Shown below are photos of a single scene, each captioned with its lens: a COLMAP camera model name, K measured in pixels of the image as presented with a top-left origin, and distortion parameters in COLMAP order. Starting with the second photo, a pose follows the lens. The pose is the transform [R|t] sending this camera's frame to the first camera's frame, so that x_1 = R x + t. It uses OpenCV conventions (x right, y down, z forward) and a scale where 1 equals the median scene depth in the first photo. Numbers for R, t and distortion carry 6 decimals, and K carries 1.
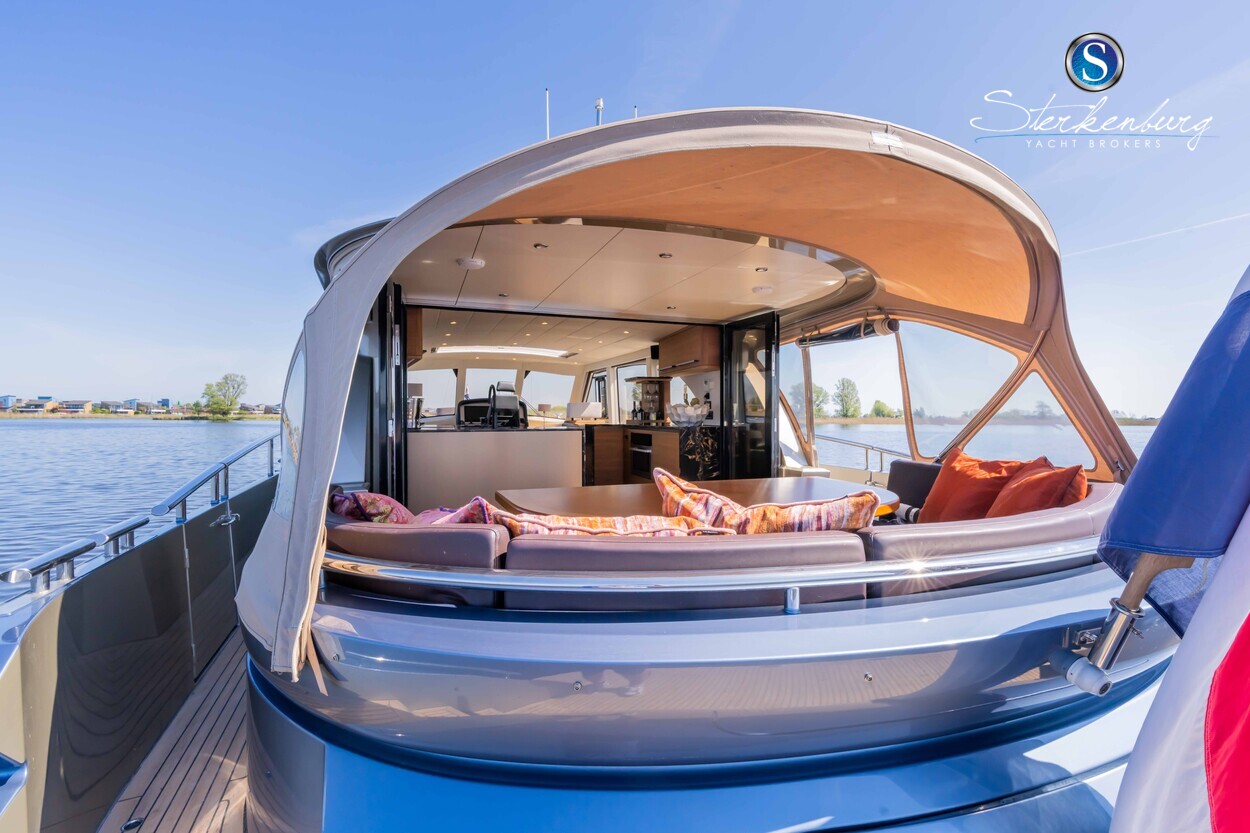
lens RADIAL K [[556.7, 0, 621.3], [0, 556.7, 423.4], [0, 0, 1]] dist [0.006623, 0.000241]
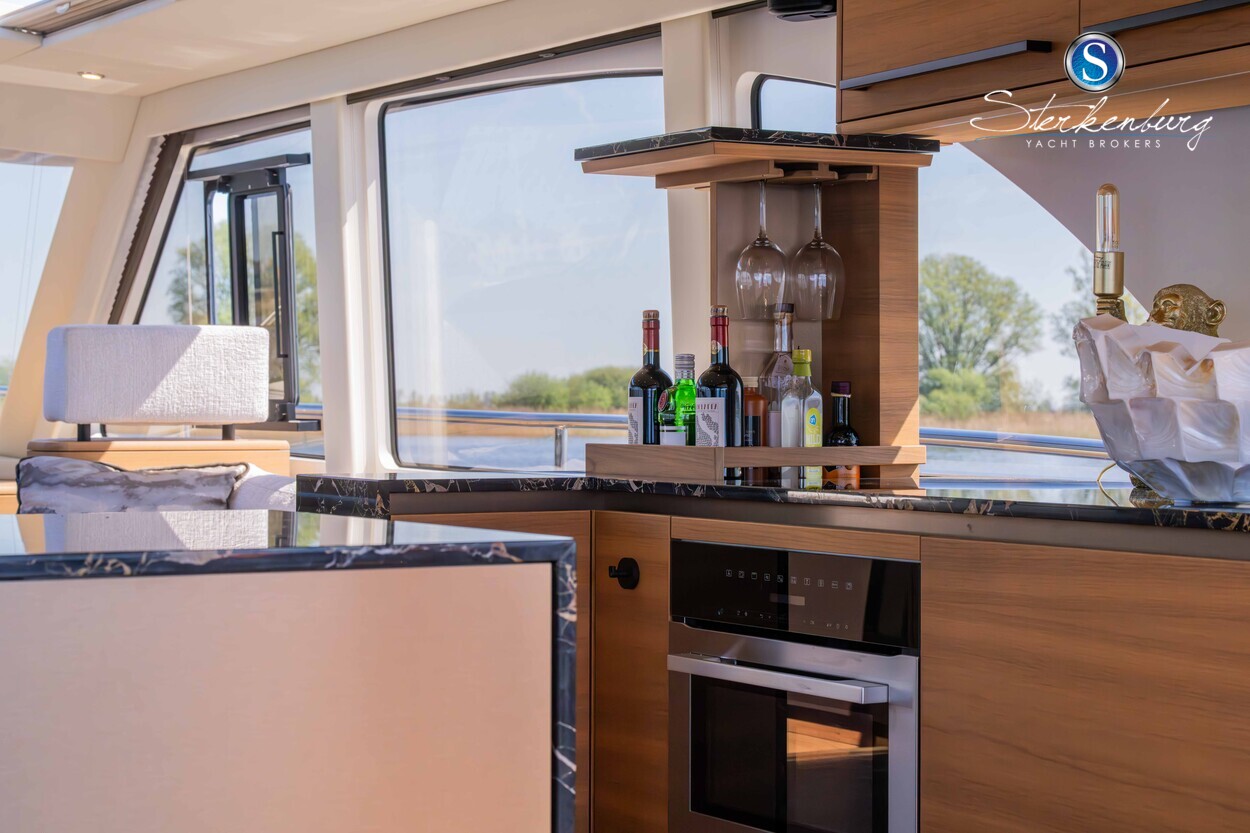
lens RADIAL K [[2564.5, 0, 619.9], [0, 2564.5, 414.5], [0, 0, 1]] dist [0.030343, 0.000000]
pose [[0.980647, 0.000297, 0.195782, -0.077834], [0.001638, 0.999951, -0.009720, -0.005303], [-0.195775, 0.009852, 0.980599, 0.257692]]
